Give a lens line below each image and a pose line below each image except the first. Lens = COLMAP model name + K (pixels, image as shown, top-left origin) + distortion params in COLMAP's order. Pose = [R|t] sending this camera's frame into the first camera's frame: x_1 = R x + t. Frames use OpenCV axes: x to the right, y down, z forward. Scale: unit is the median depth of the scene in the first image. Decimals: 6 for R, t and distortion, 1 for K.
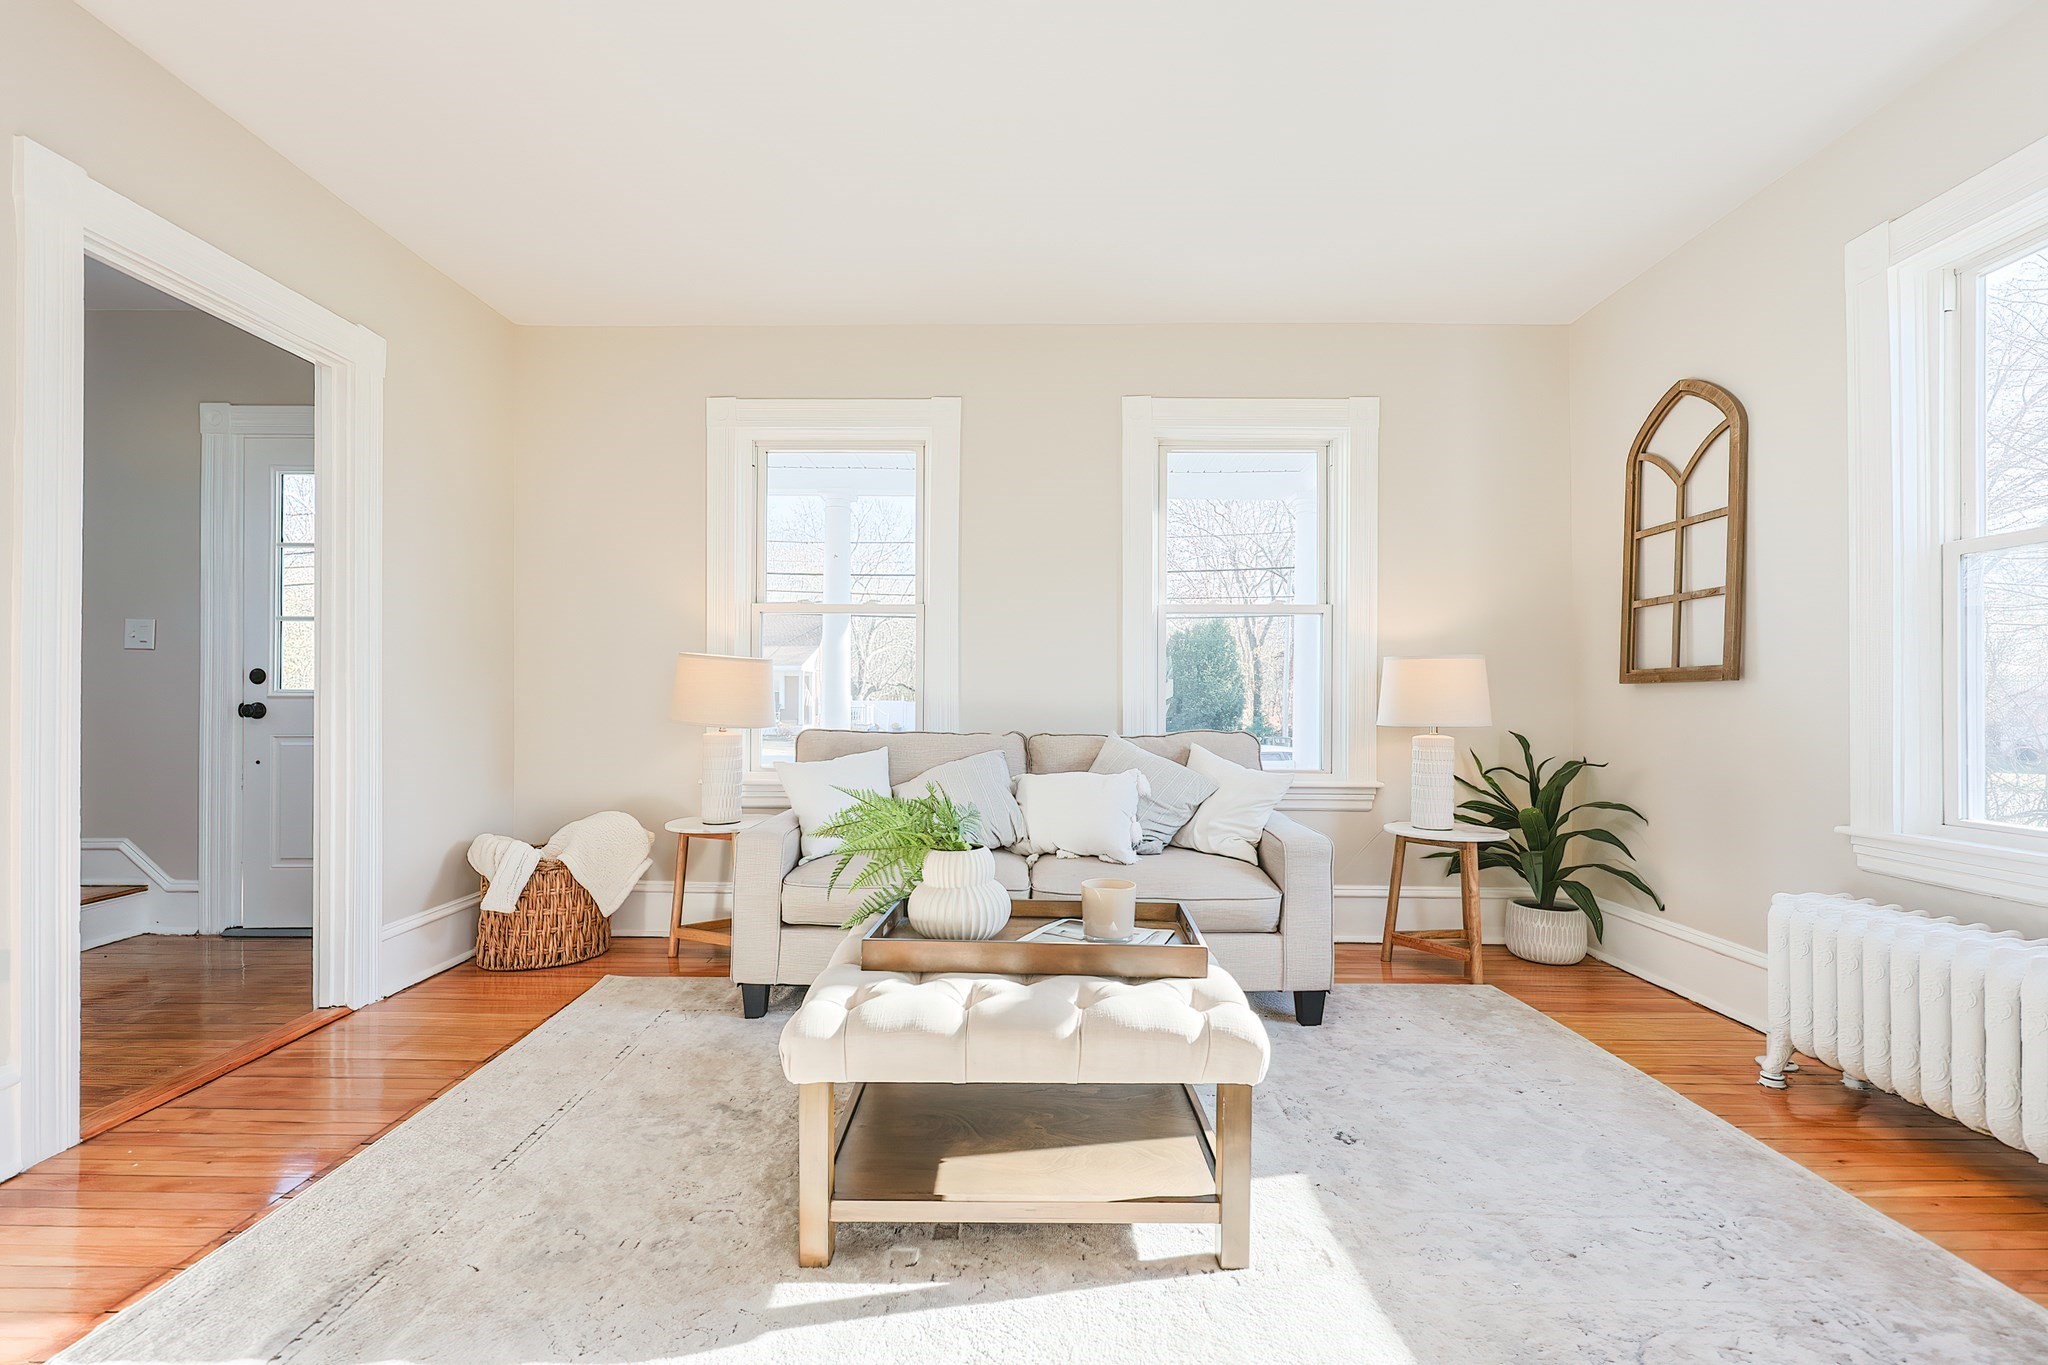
lens RADIAL K [[880.6, 0, 1015.2], [0, 880.6, 691.9], [0, 0, 1]] dist [-0.000711, 0.000060]
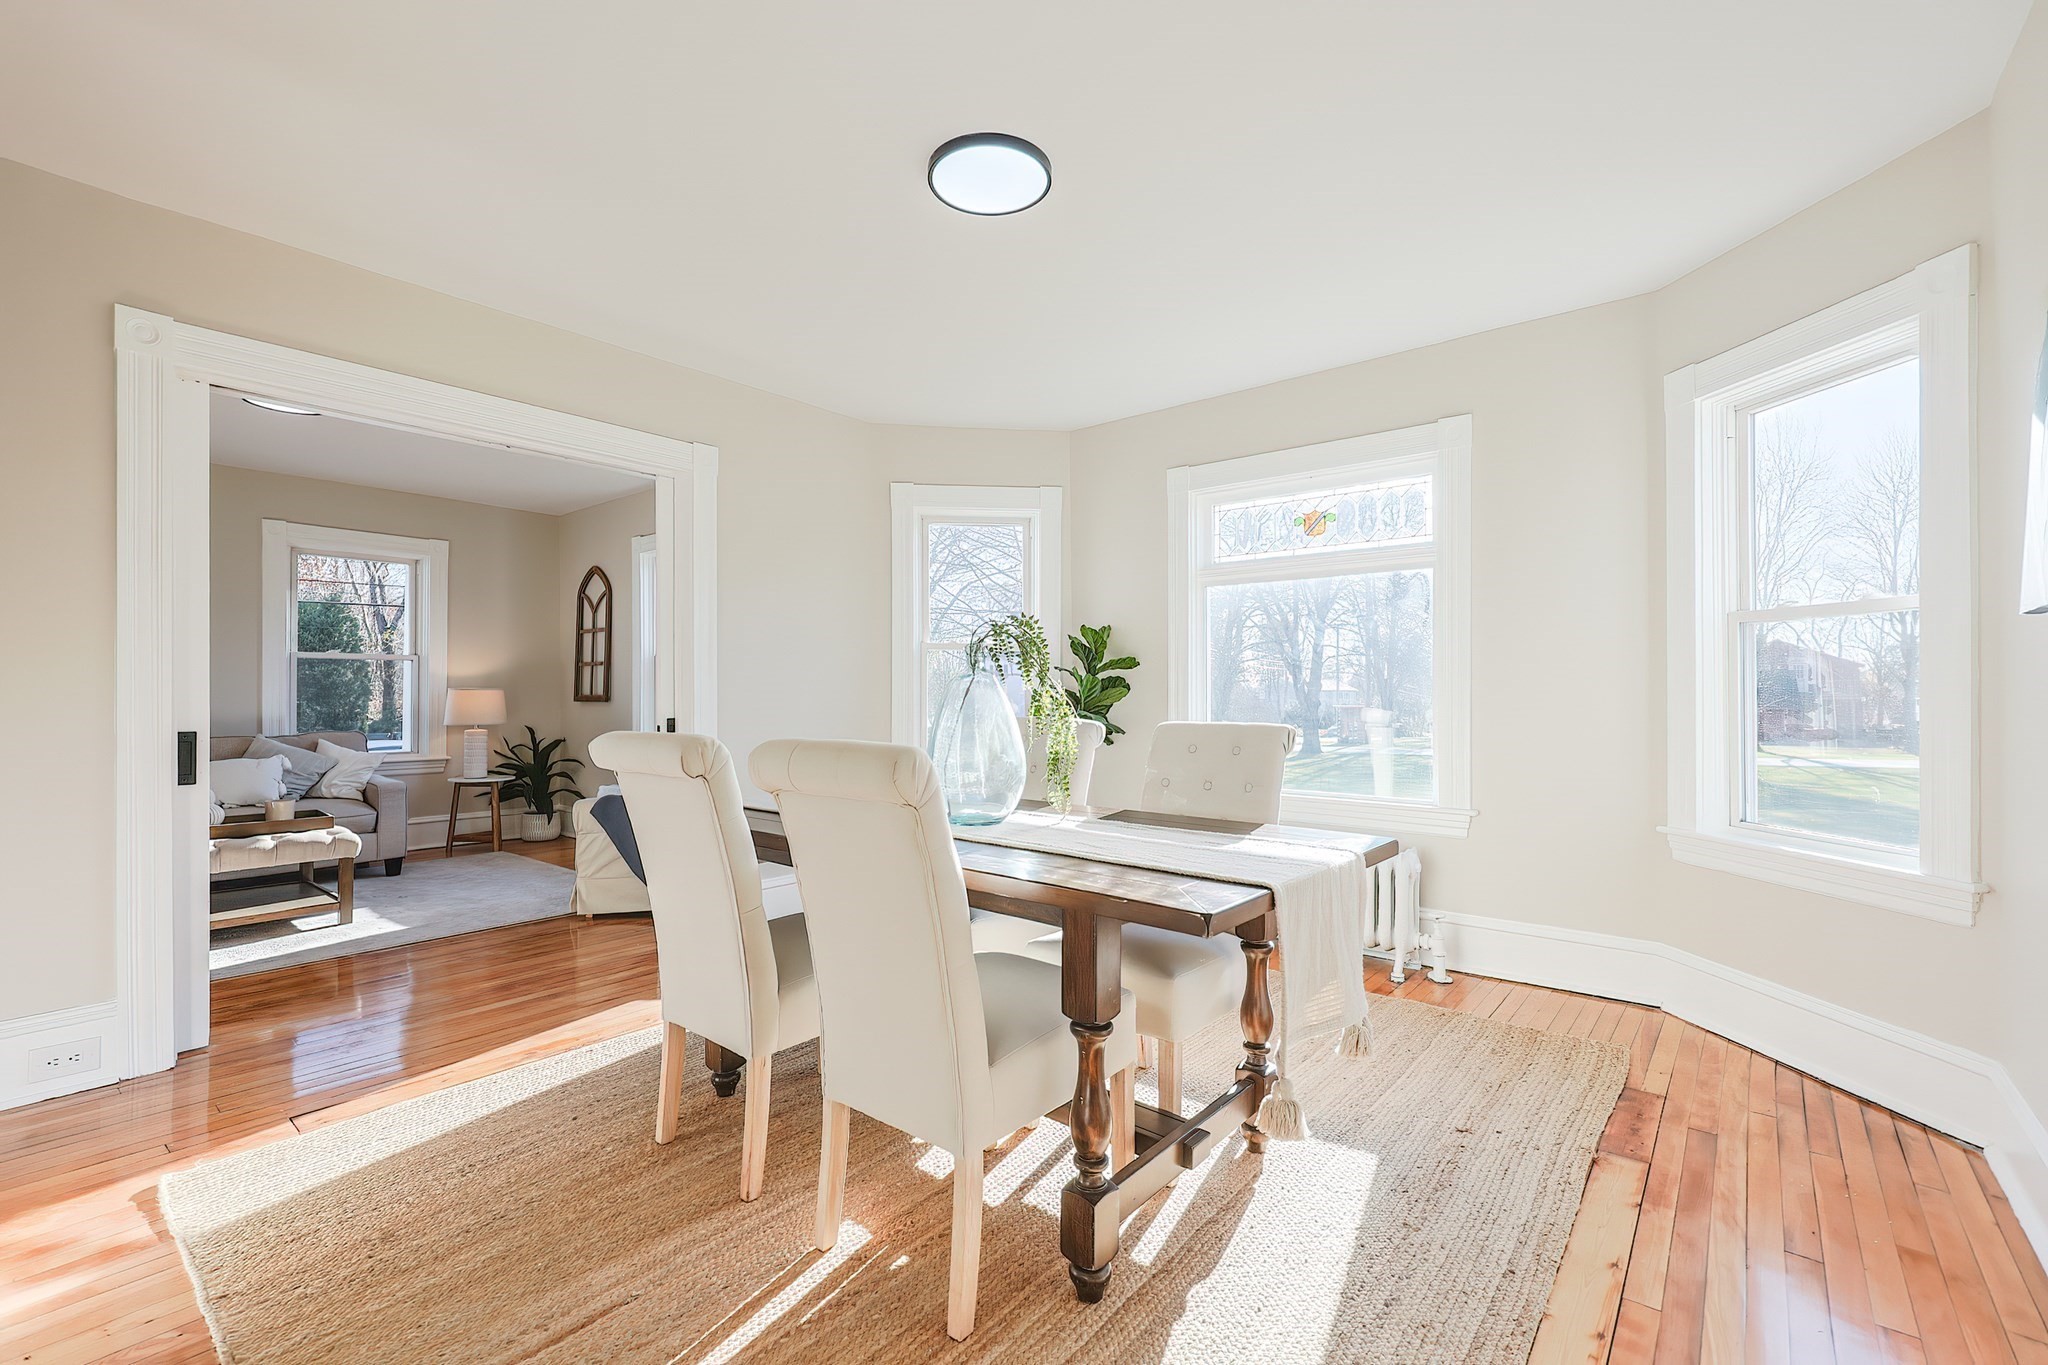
lens RADIAL K [[880.6, 0, 1015.2], [0, 880.6, 691.9], [0, 0, 1]] dist [-0.000711, 0.000060]
pose [[0.632603, -0.000934, 0.774475, -0.272255], [-0.008929, 0.999924, 0.008499, -0.060523], [-0.774425, -0.012292, 0.632547, -1.146357]]
